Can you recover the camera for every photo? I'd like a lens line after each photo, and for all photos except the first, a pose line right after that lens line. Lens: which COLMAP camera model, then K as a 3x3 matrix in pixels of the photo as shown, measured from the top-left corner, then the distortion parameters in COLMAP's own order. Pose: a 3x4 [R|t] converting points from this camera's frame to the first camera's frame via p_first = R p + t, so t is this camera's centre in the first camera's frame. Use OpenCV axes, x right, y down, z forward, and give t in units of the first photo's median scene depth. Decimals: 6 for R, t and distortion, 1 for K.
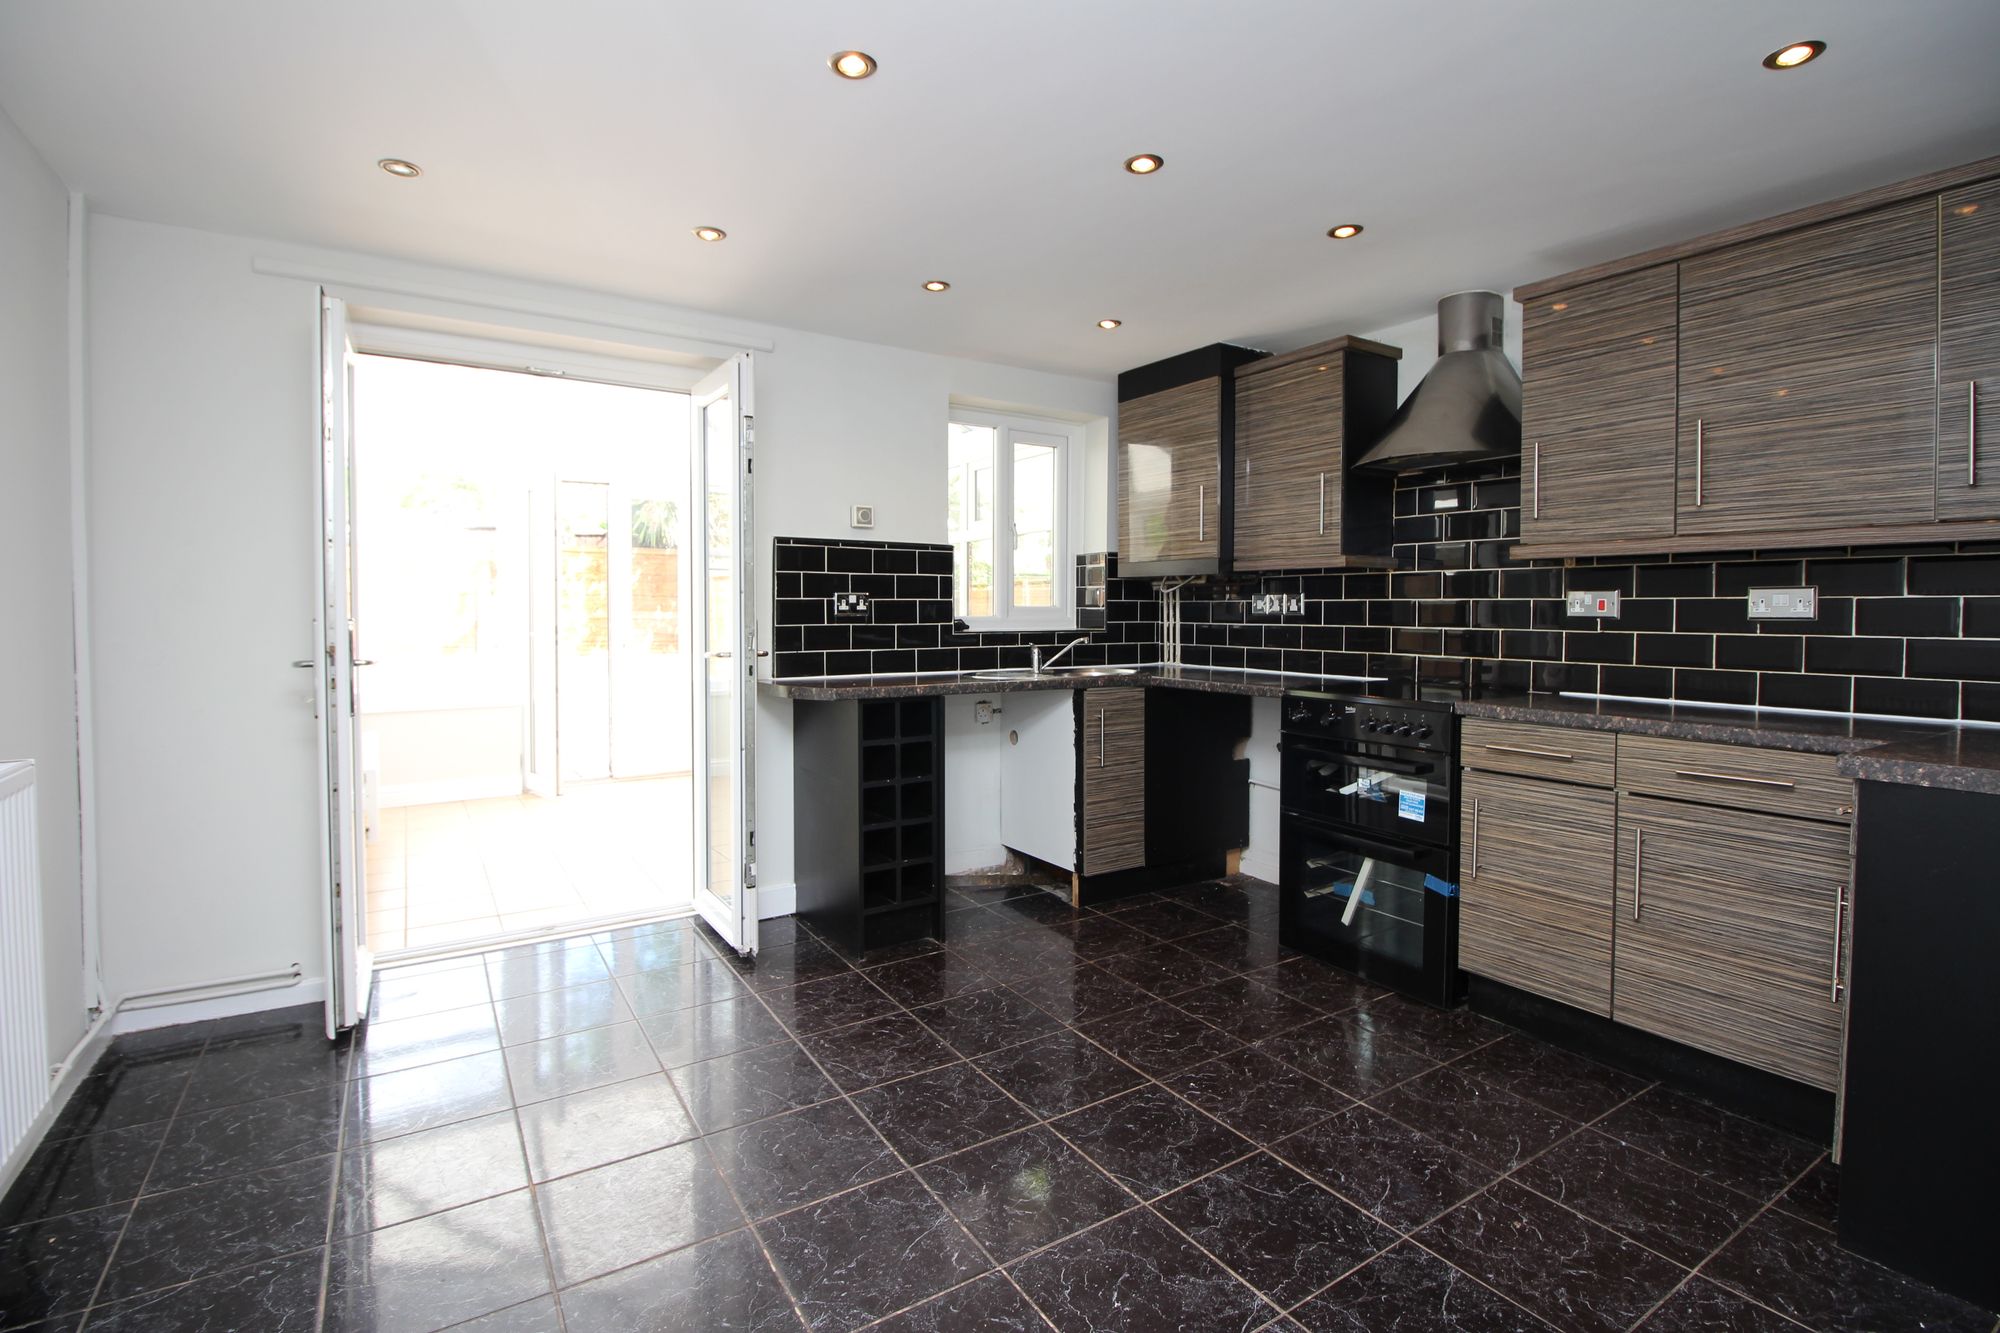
lens RADIAL K [[923.7, 0, 986.6], [0, 923.7, 663.3], [0, 0, 1]] dist [-0.007888, -0.009998]
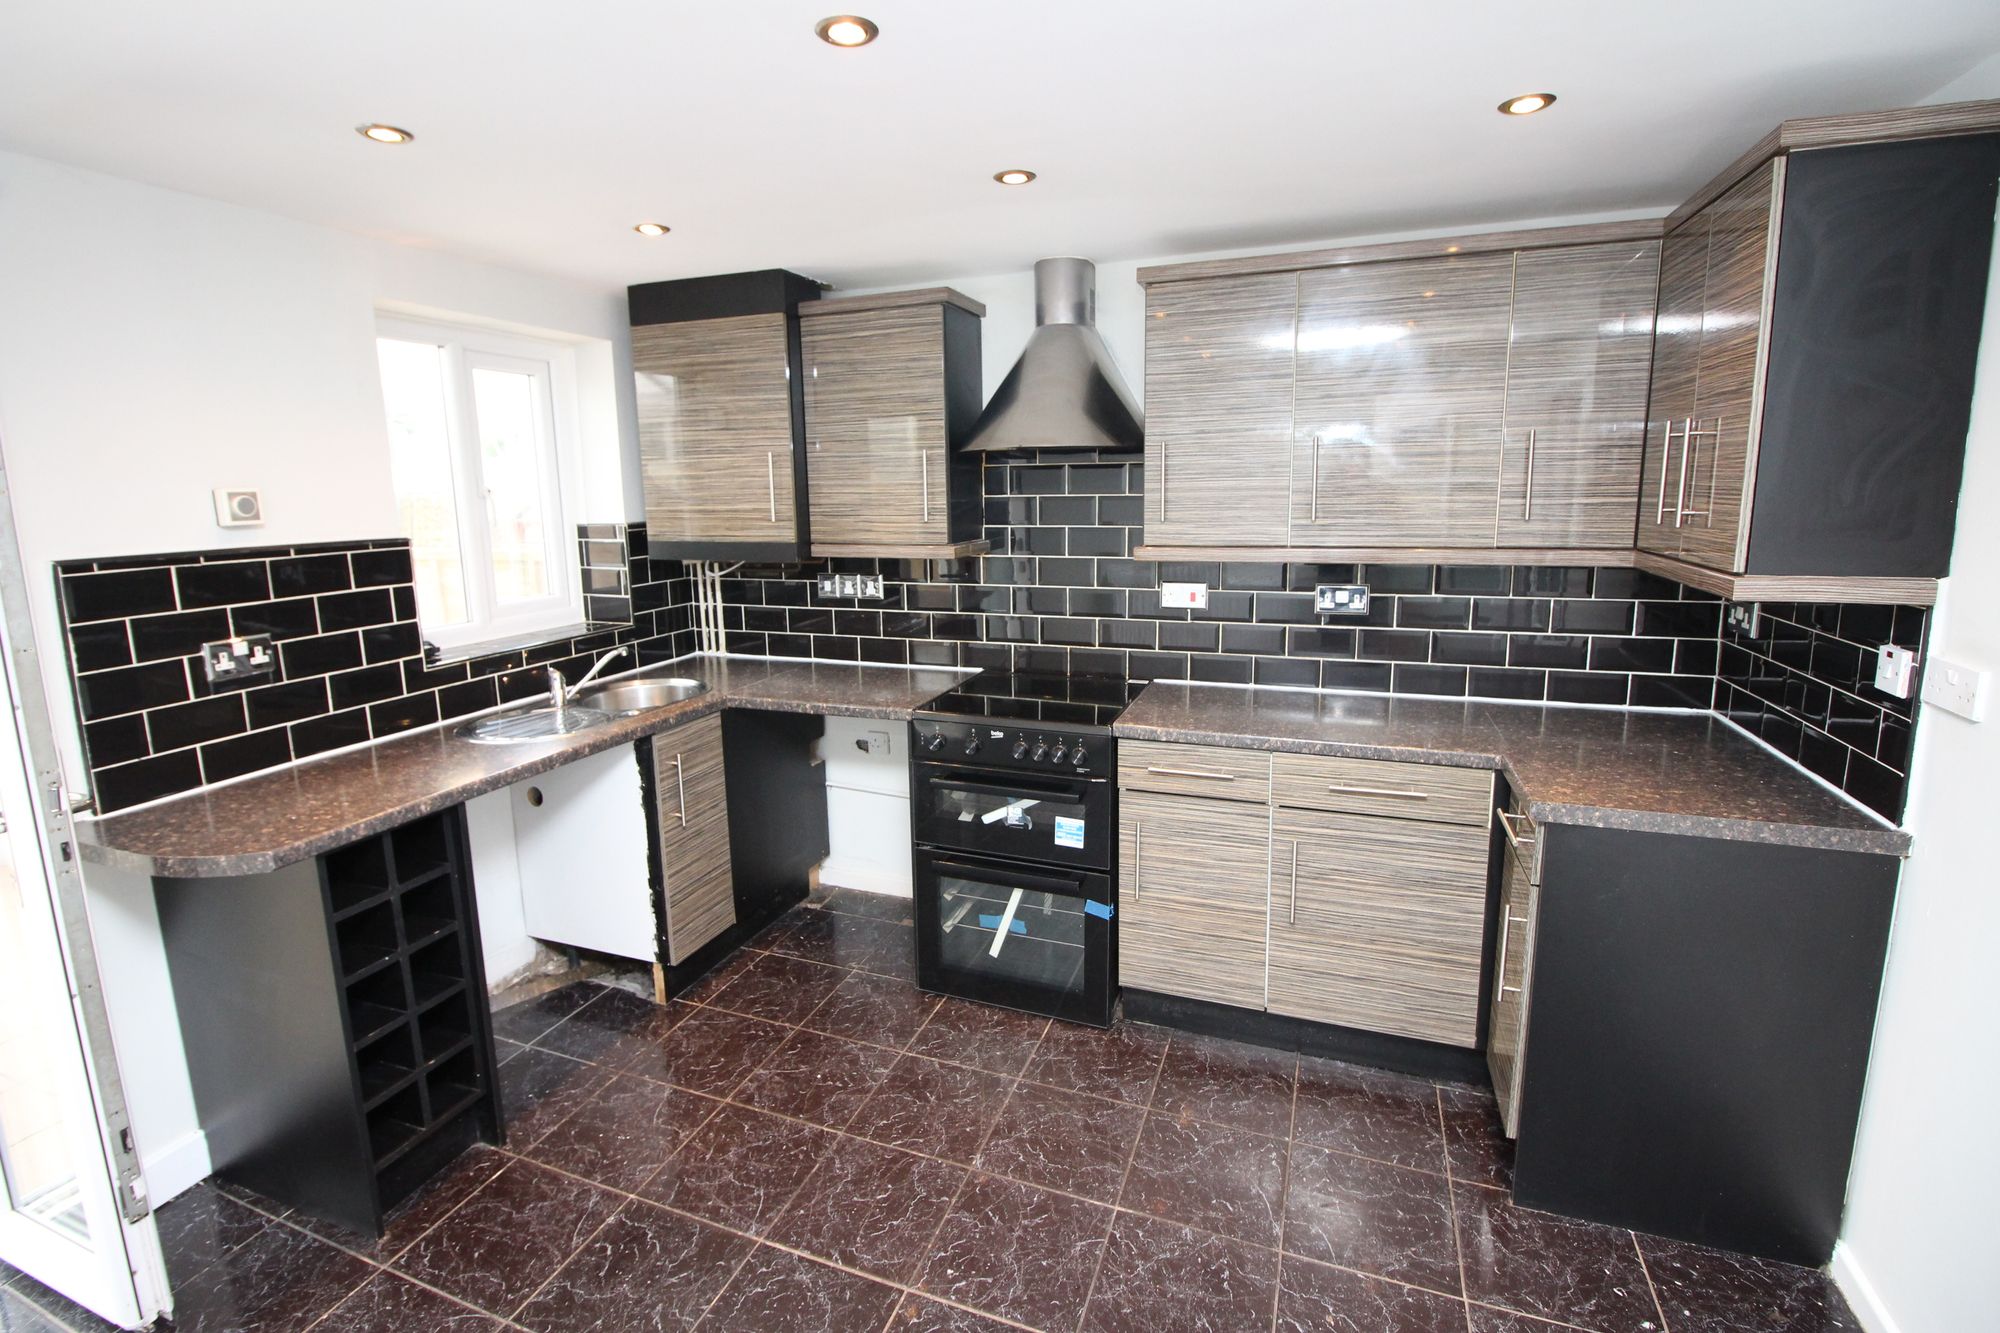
lens RADIAL K [[923.7, 0, 991.4], [0, 923.7, 655.2], [0, 0, 1]] dist [-0.007888, -0.009998]
pose [[0.804119, -0.118343, 0.582570, -0.106799], [0.048276, 0.989748, 0.134421, -0.129311], [-0.592505, -0.079966, 0.801588, 0.260489]]
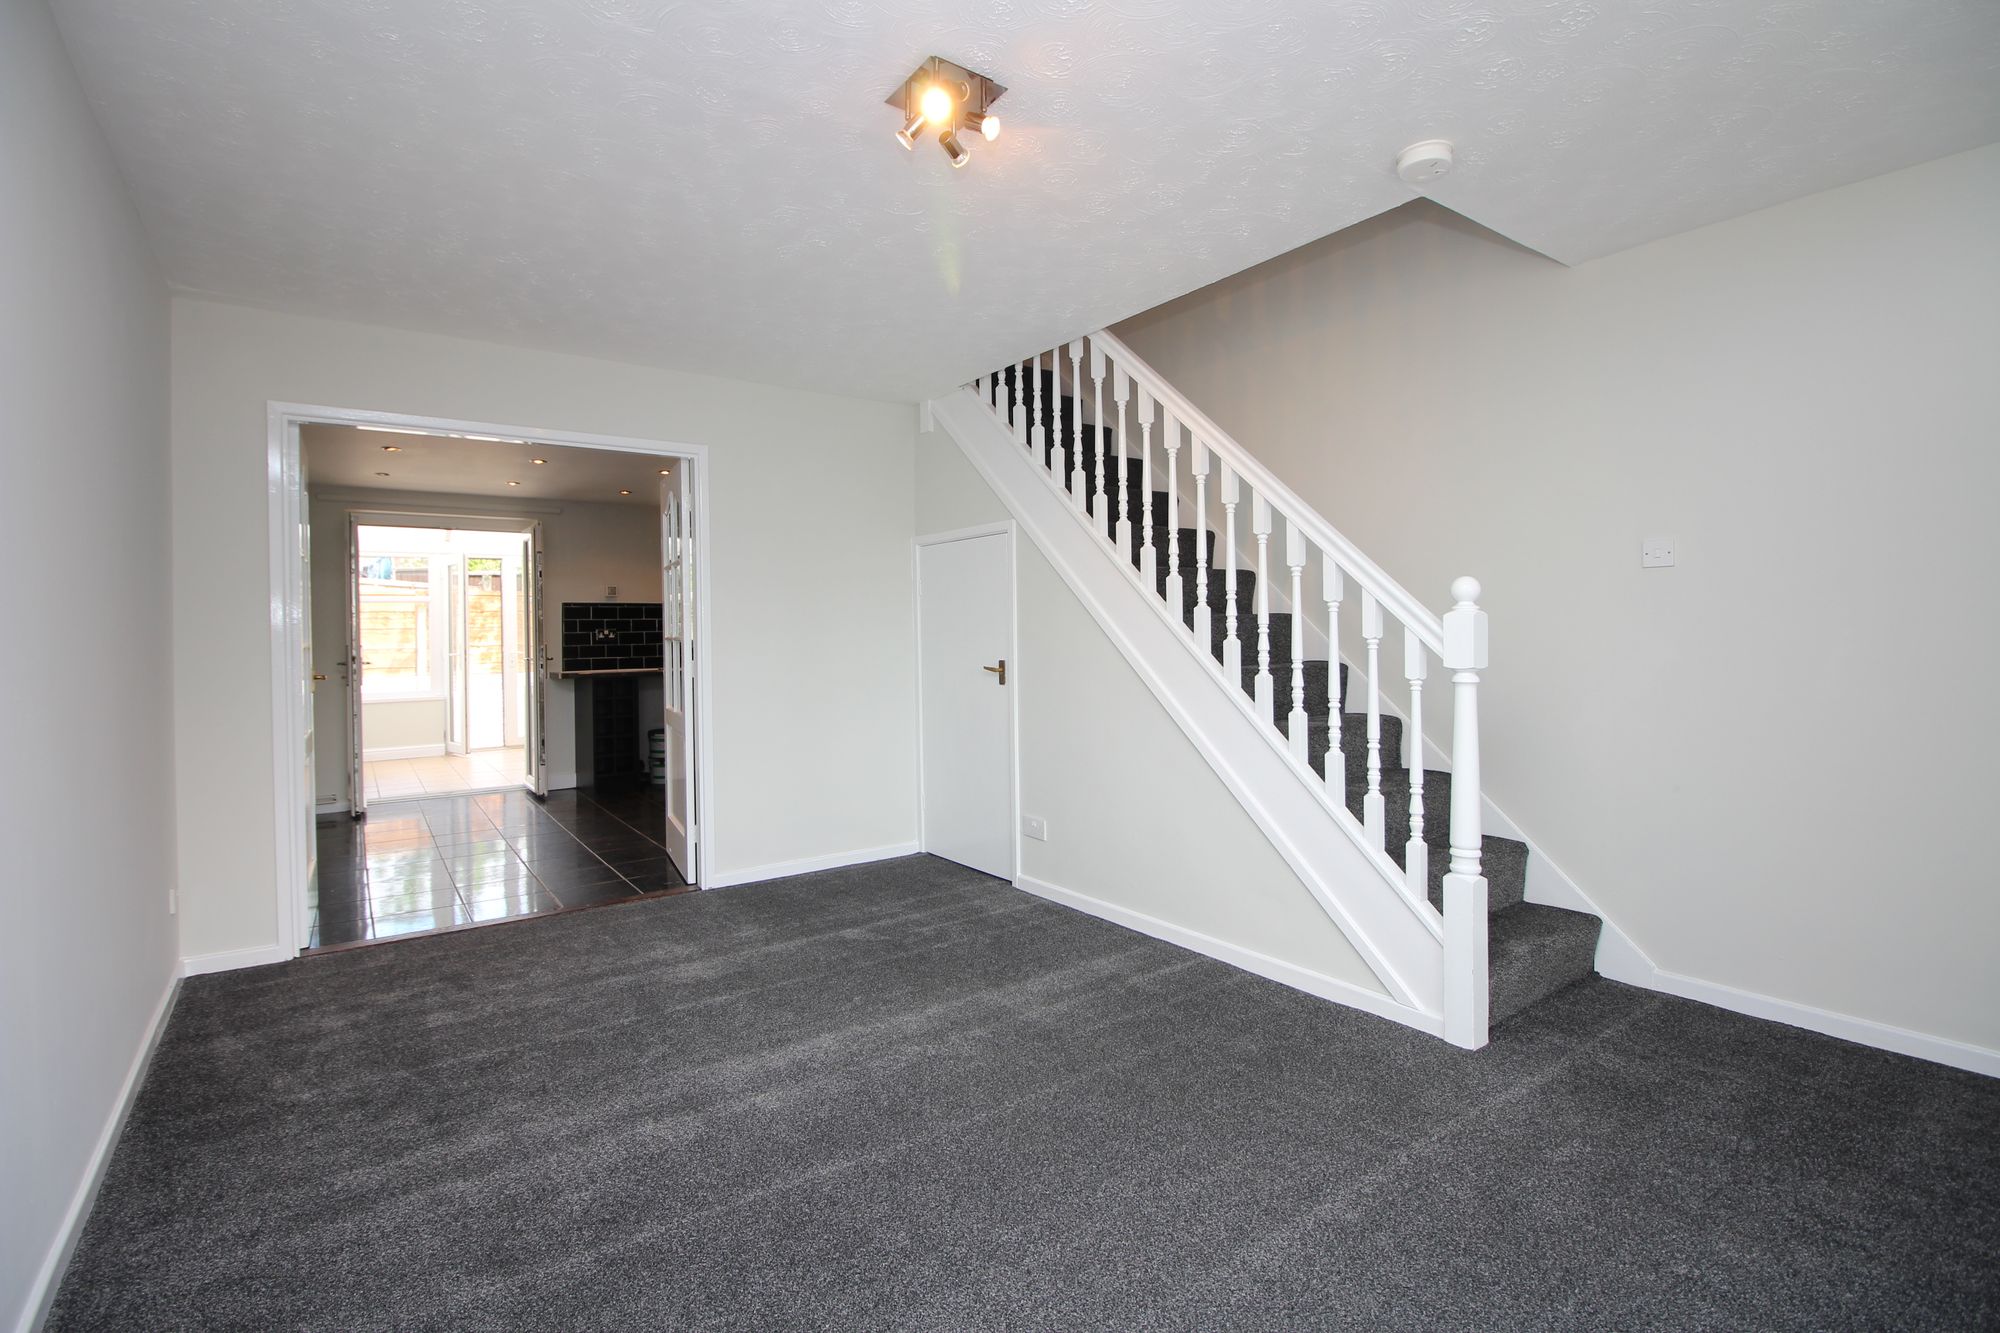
lens RADIAL K [[923.7, 0, 986.9], [0, 923.7, 651.2], [0, 0, 1]] dist [-0.007888, -0.009998]
pose [[0.998815, -0.013933, 0.046633, 0.629644], [0.015653, 0.999203, -0.036728, 0.062342], [-0.046084, 0.037414, 0.998237, -1.114401]]
